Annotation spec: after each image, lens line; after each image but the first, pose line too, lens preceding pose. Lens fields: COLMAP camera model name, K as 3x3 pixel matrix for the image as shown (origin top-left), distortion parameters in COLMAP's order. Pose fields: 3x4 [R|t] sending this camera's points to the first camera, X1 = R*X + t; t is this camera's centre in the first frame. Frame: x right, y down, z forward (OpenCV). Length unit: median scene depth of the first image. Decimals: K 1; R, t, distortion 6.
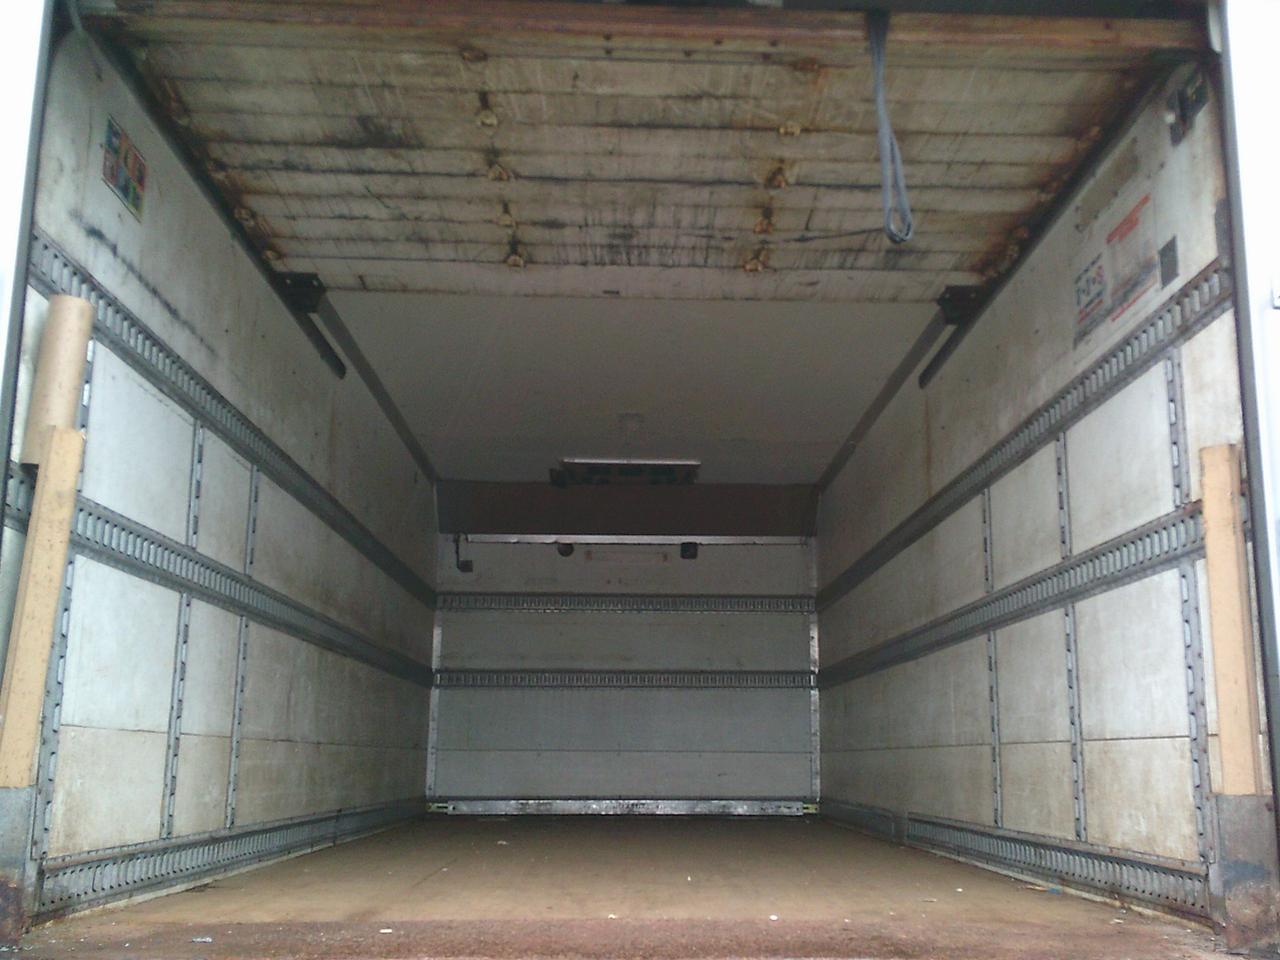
lens RADIAL K [[1359.3, 0, 696.6], [0, 1359.3, 484.8], [0, 0, 1]] dist [0.062733, -0.021967]
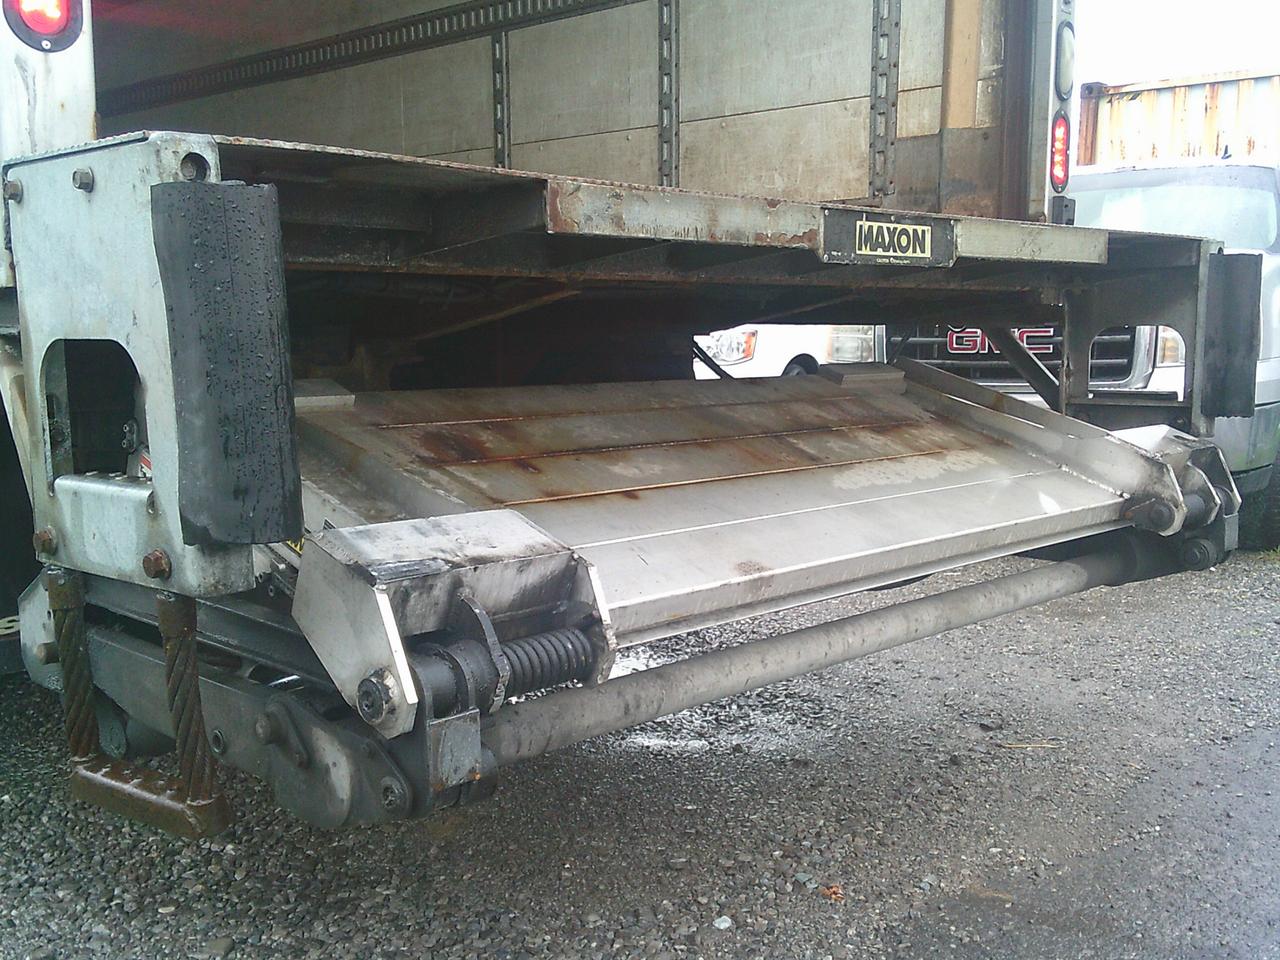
lens RADIAL K [[1364.4, 0, 640.0], [0, 1364.4, 480.0], [0, 0, 1]] dist [0.060849, -0.024850]
pose [[0.728891, -0.086925, 0.679089, -0.480760], [-0.128792, 0.956788, 0.260709, 0.163149], [-0.672407, -0.277490, 0.686199, 0.156342]]
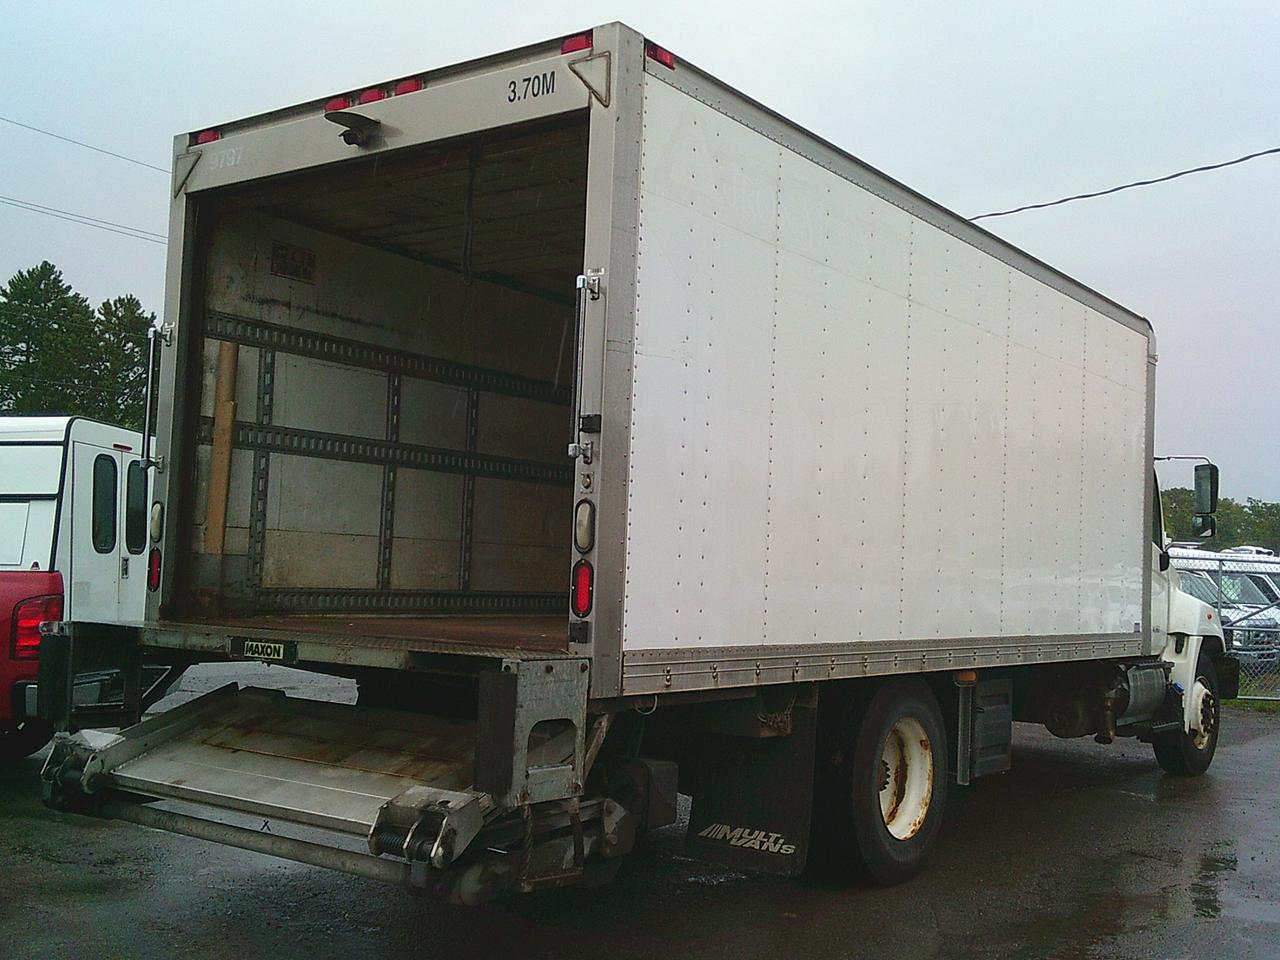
lens RADIAL K [[1359.3, 0, 696.6], [0, 1359.3, 484.8], [0, 0, 1]] dist [0.062733, -0.021967]
pose [[0.787103, -0.018461, -0.616545, 1.055549], [0.091572, 0.991973, 0.087201, -0.019463], [0.609986, -0.125094, 0.782476, -0.217412]]
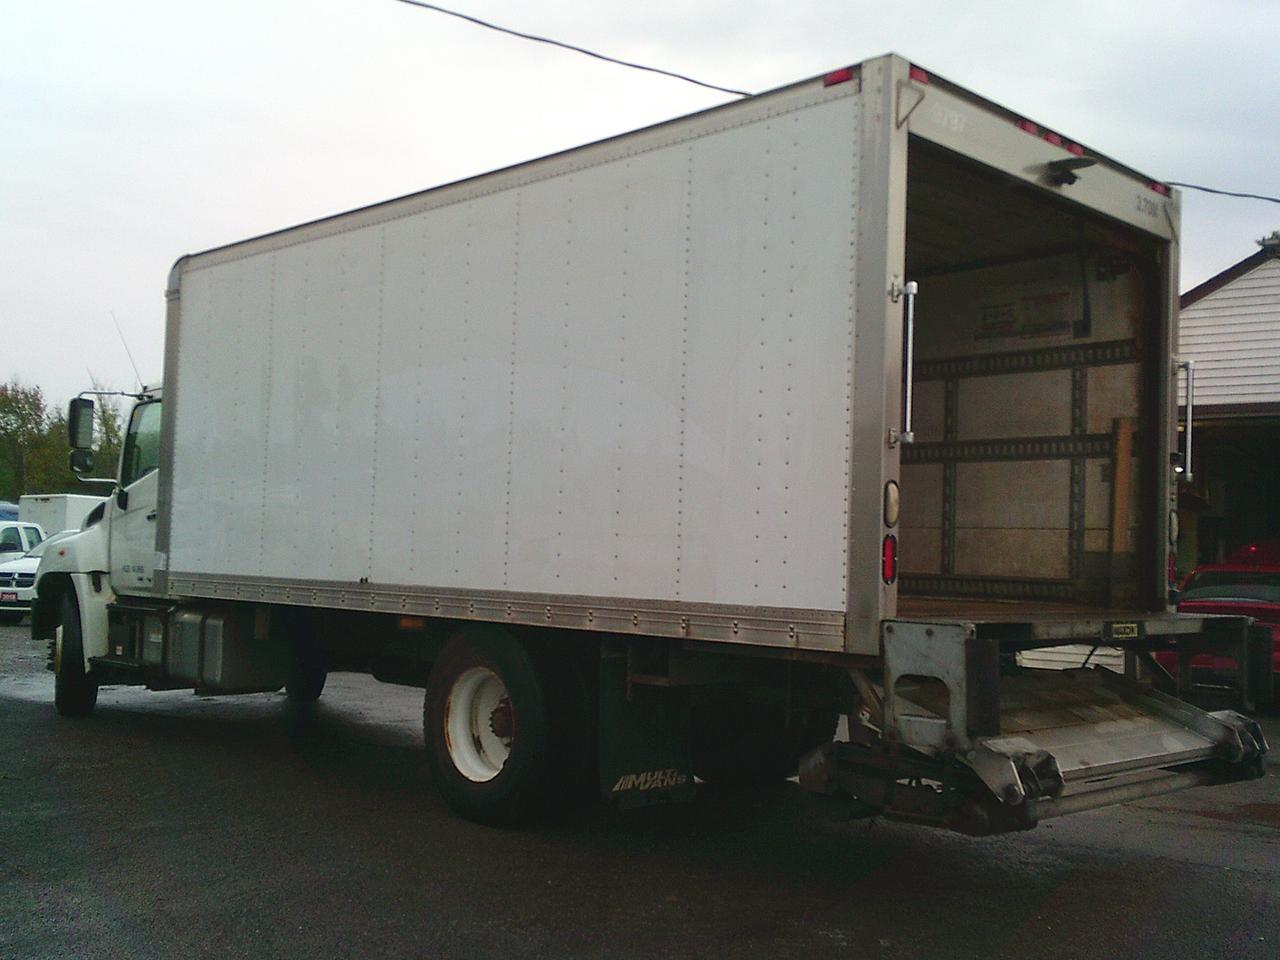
lens RADIAL K [[1352.4, 0, 638.0], [0, 1352.4, 450.1], [0, 0, 1]] dist [0.059710, 0.002950]
pose [[0.737522, 0.064788, 0.672209, -1.359189], [-0.159250, 0.984001, 0.079884, -0.018179], [-0.656278, -0.165965, 0.736040, -0.180485]]
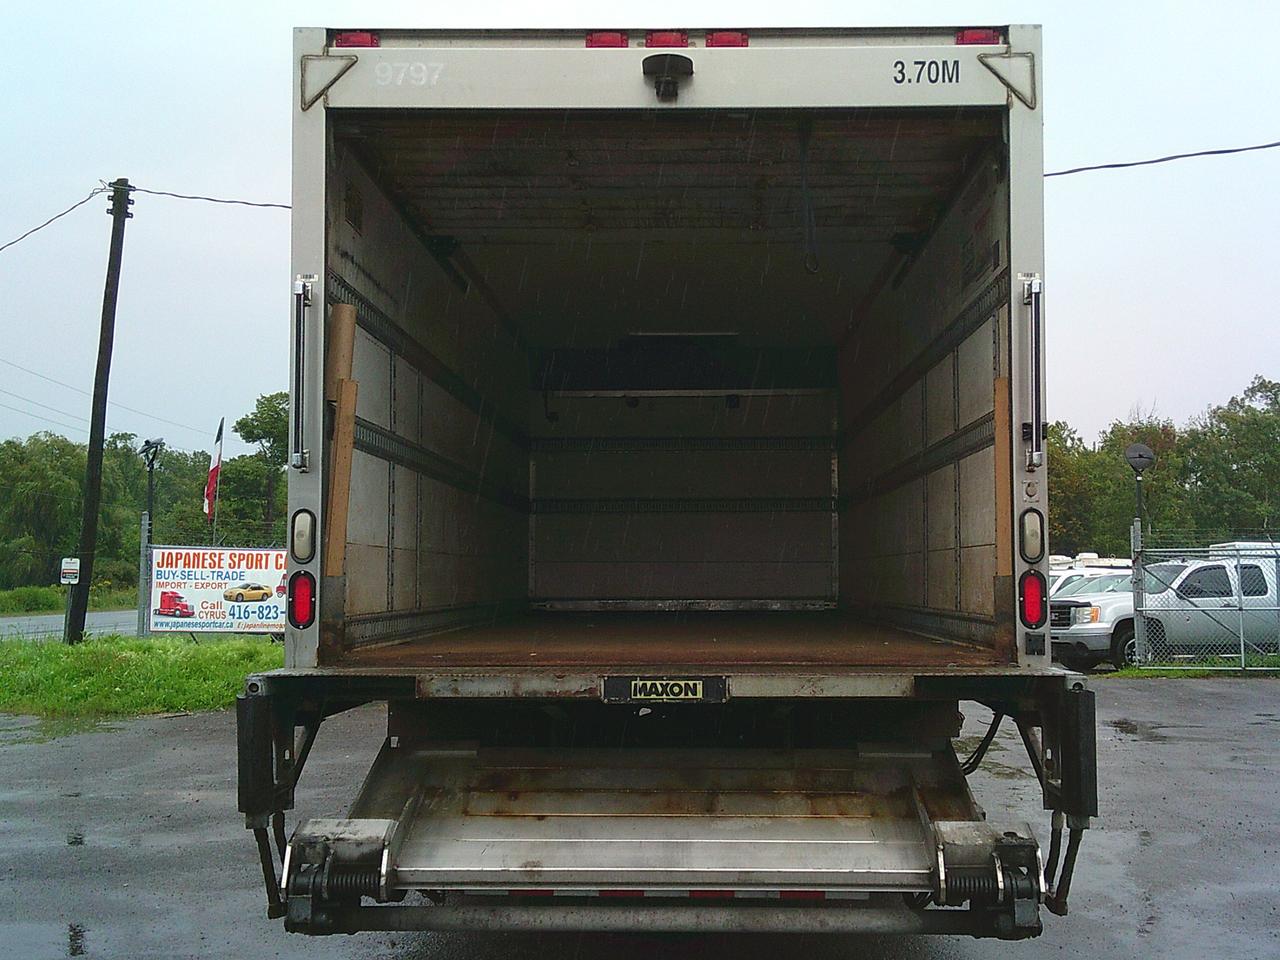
lens RADIAL K [[1359.3, 0, 696.6], [0, 1359.3, 484.8], [0, 0, 1]] dist [0.062733, -0.021967]
pose [[0.998525, -0.010714, -0.053226, 0.059028], [0.017674, 0.991082, 0.132078, -0.089091], [0.051336, -0.132824, 0.989809, -0.507474]]
